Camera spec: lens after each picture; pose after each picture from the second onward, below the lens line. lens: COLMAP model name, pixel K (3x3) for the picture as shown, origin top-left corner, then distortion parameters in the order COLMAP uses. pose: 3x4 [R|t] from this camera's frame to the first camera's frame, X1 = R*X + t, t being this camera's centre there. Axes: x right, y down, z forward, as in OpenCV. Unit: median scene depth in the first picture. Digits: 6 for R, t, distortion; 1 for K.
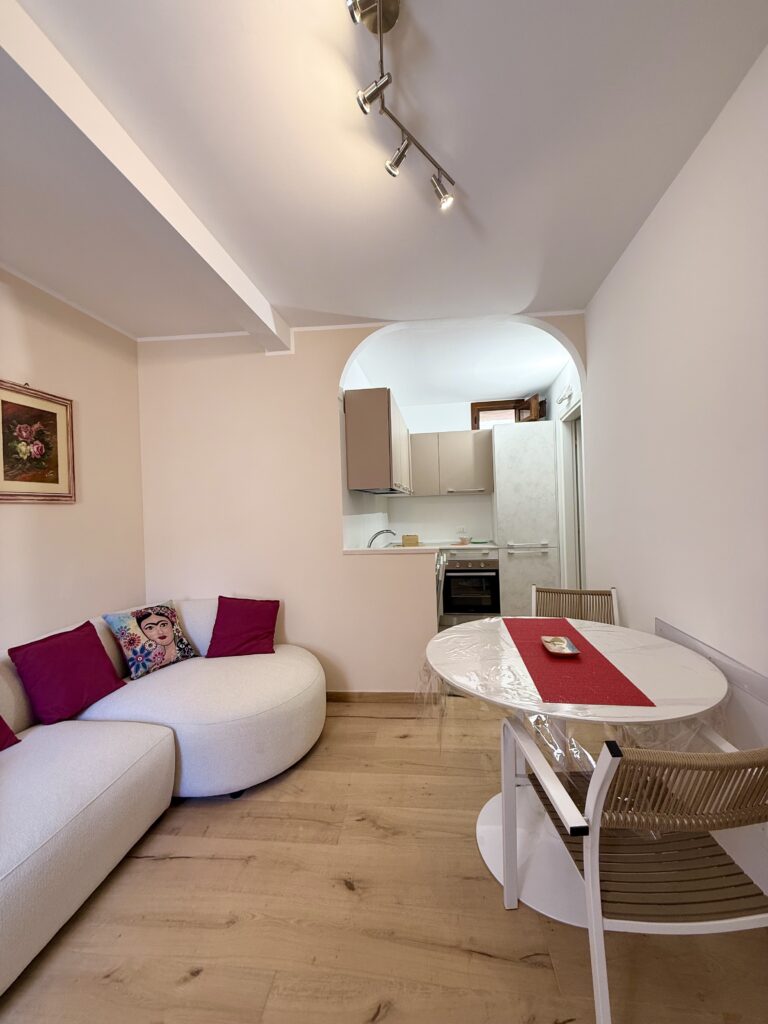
lens RADIAL K [[408.8, 0, 385.0], [0, 408.8, 510.0], [0, 0, 1]] dist [-0.000107, 0.000115]
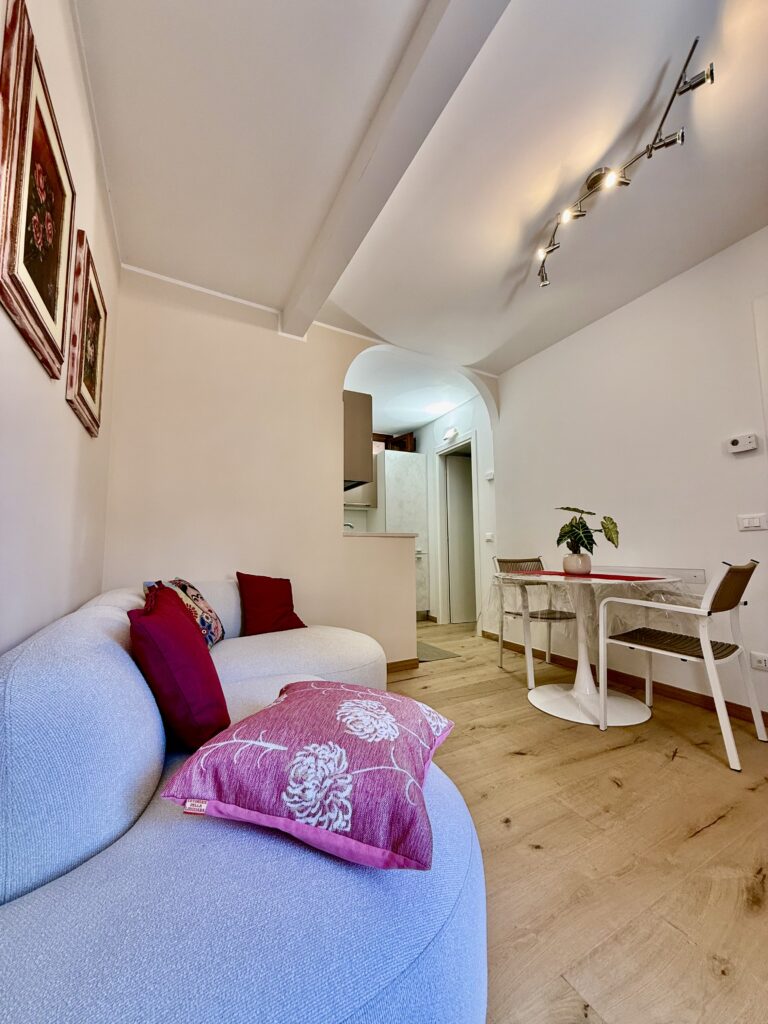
lens RADIAL K [[408.8, 0, 385.0], [0, 408.8, 510.0], [0, 0, 1]] dist [-0.000107, 0.000115]
pose [[0.815480, 0.081428, 0.573028, -0.773165], [-0.015013, 0.992697, -0.119698, 0.206753], [-0.578590, 0.089008, 0.810747, 0.093041]]
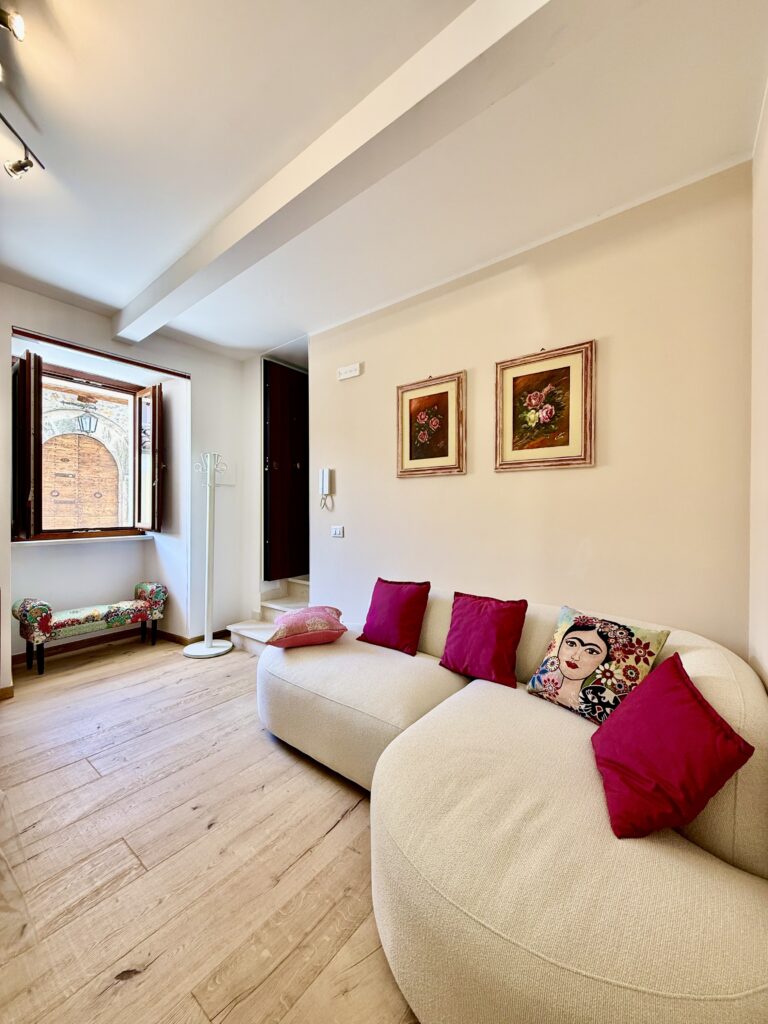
lens RADIAL K [[408.8, 0, 385.0], [0, 408.8, 510.0], [0, 0, 1]] dist [-0.000107, 0.000115]
pose [[-0.532677, 0.033802, -0.845643, 0.164664], [0.009011, 0.999372, 0.034270, 0.040399], [0.846271, 0.010635, -0.532647, 1.126897]]
